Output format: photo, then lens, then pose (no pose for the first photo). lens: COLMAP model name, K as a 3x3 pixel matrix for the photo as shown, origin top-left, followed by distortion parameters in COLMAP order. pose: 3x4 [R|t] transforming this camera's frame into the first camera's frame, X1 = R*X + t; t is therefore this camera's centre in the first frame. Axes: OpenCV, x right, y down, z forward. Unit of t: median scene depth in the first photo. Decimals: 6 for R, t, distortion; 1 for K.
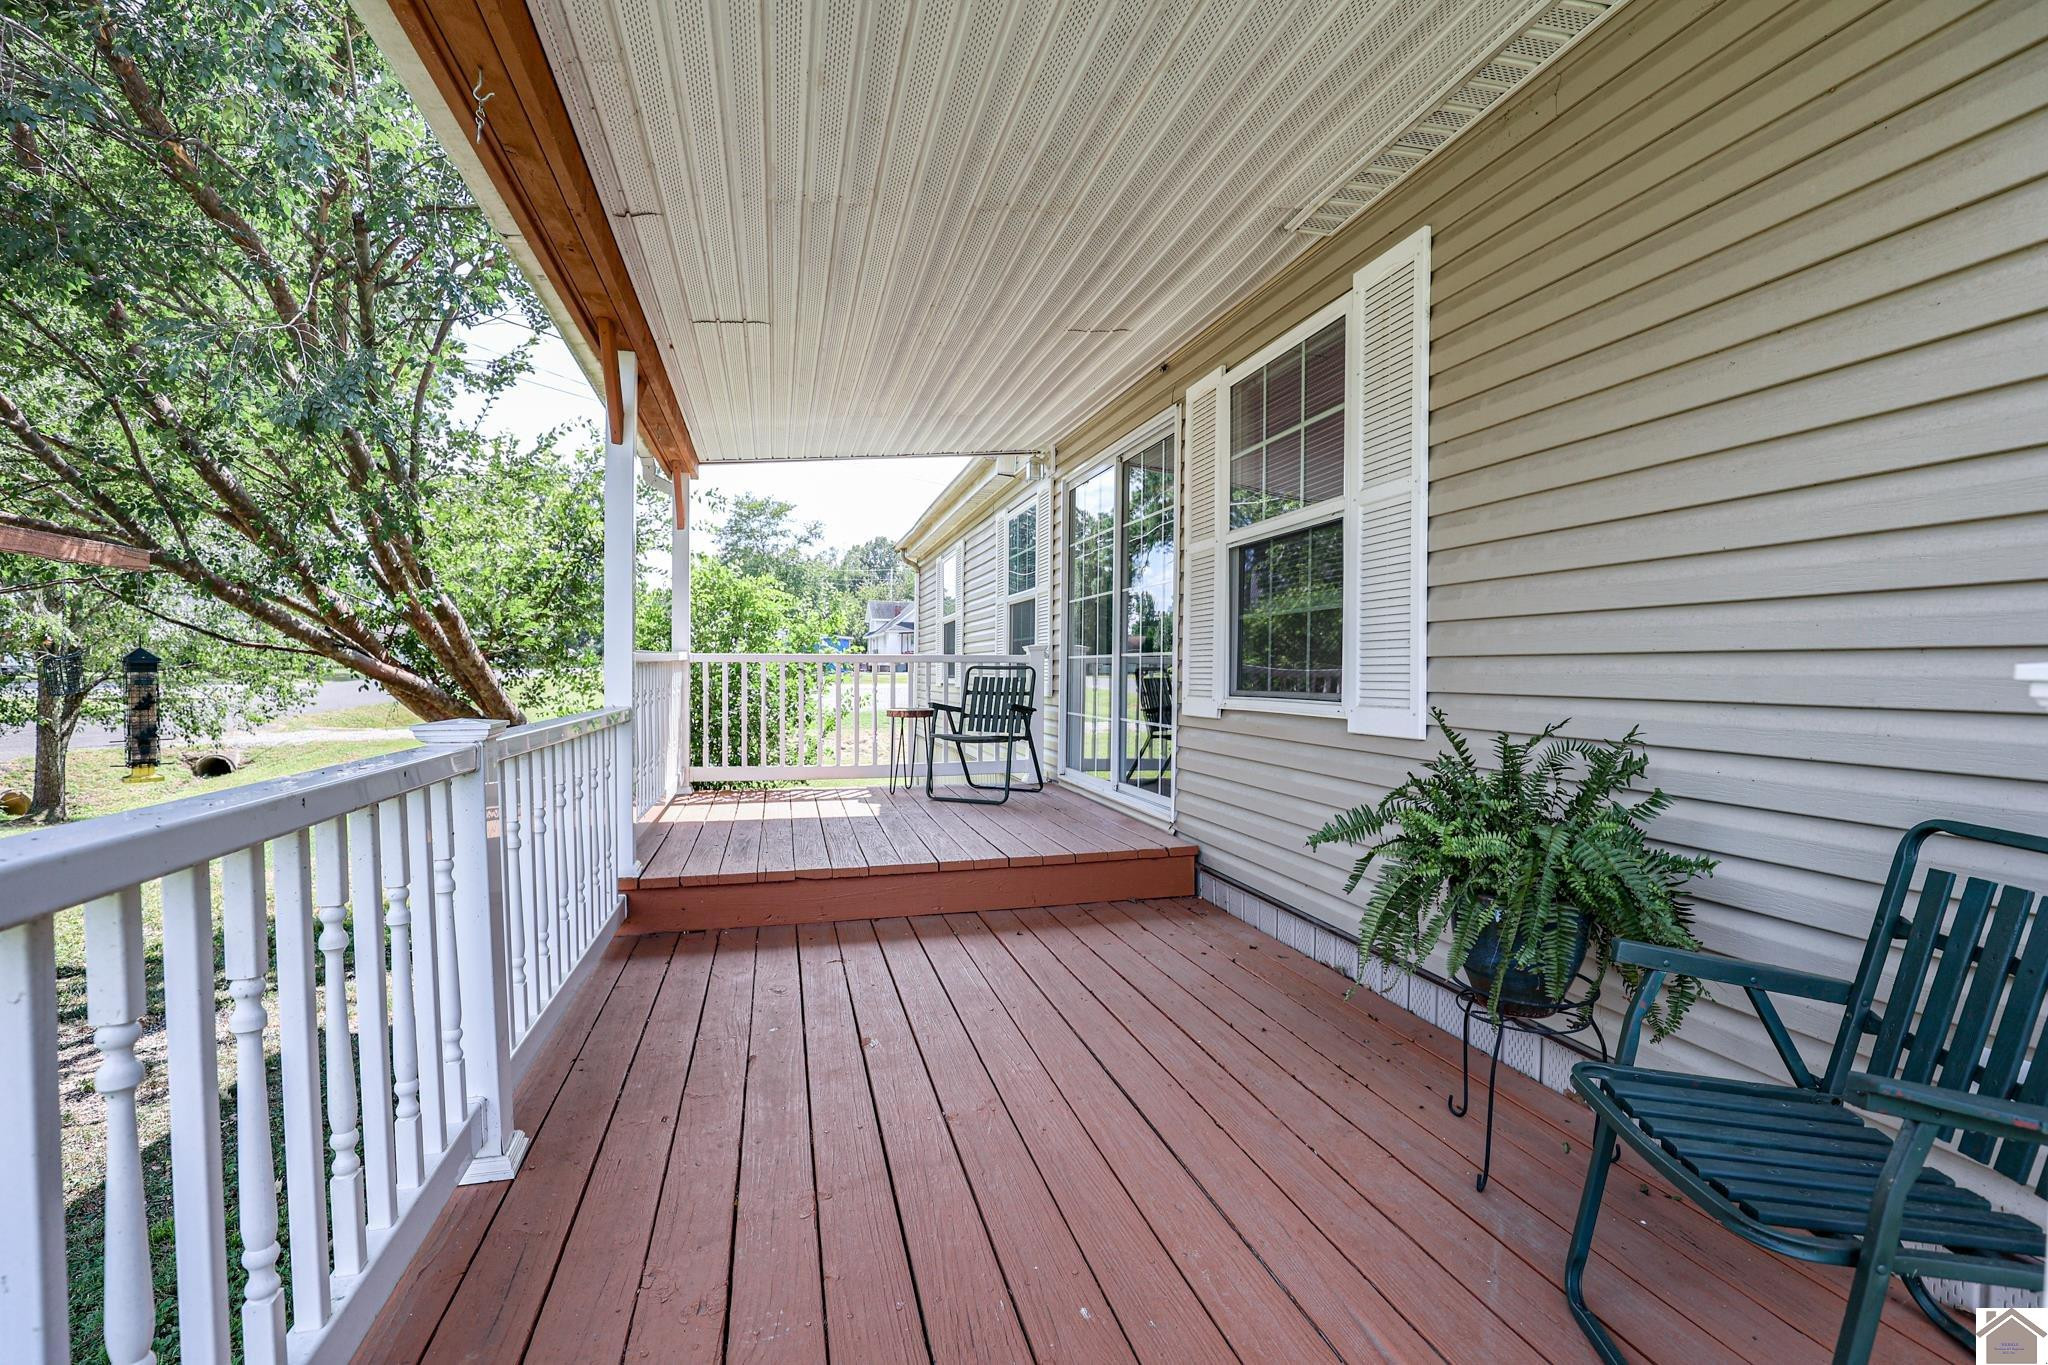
lens RADIAL K [[944.0, 0, 1026.9], [0, 944.0, 689.1], [0, 0, 1]] dist [-0.029017, 0.001442]
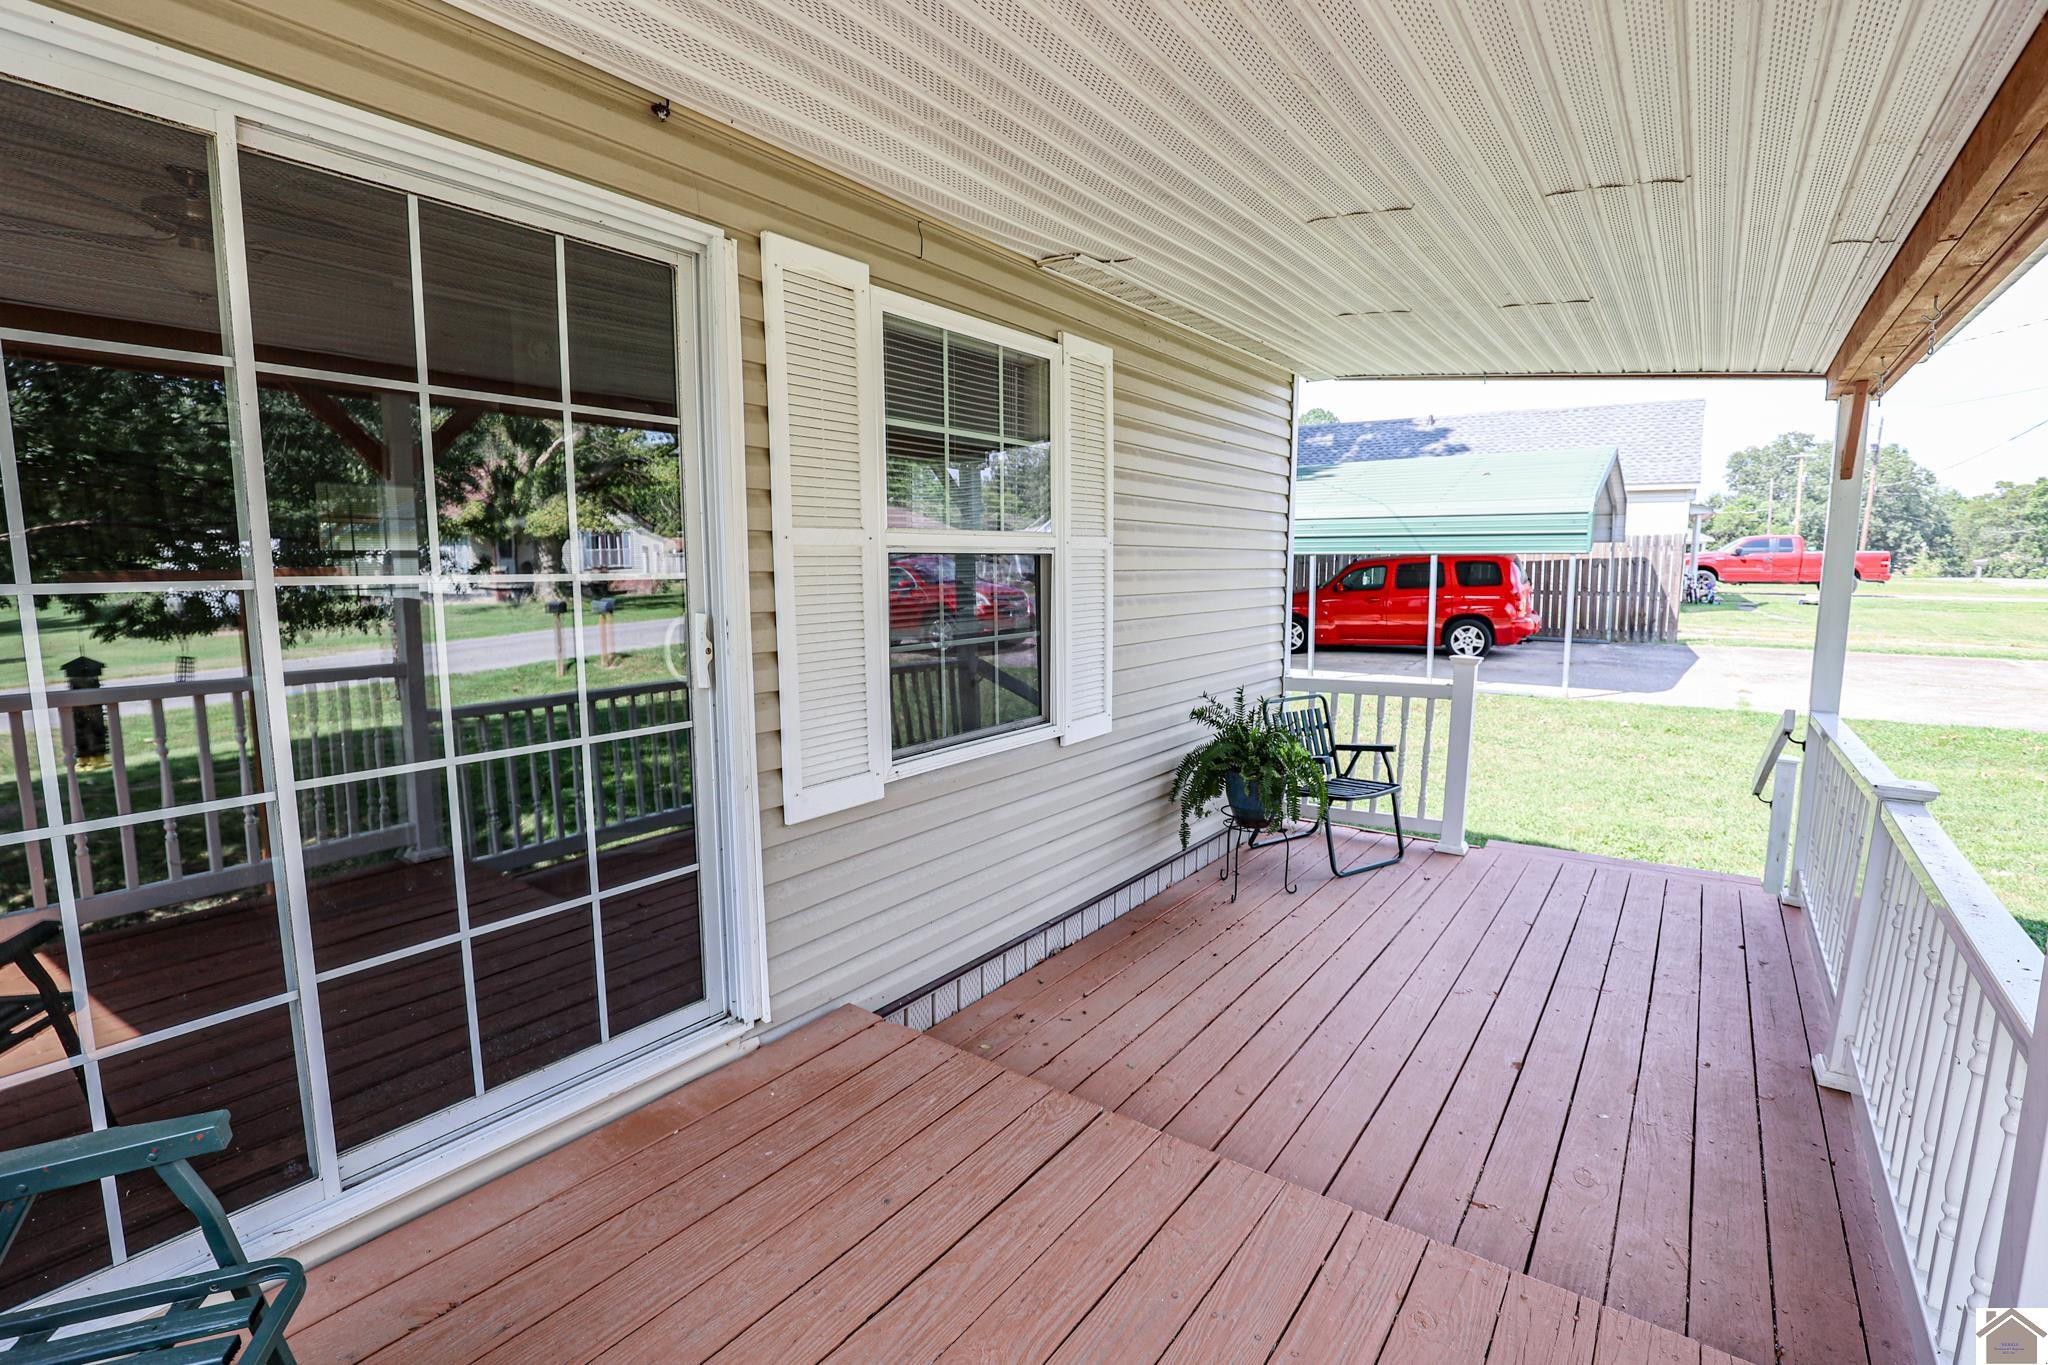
lens RADIAL K [[944.0, 0, 1026.9], [0, 944.0, 691.2], [0, 0, 1]] dist [-0.029017, 0.001442]
pose [[-0.630691, -0.109951, 0.768206, -0.493985], [0.011803, 0.988438, 0.151162, -0.190800], [-0.775944, 0.104404, -0.622101, 1.706118]]
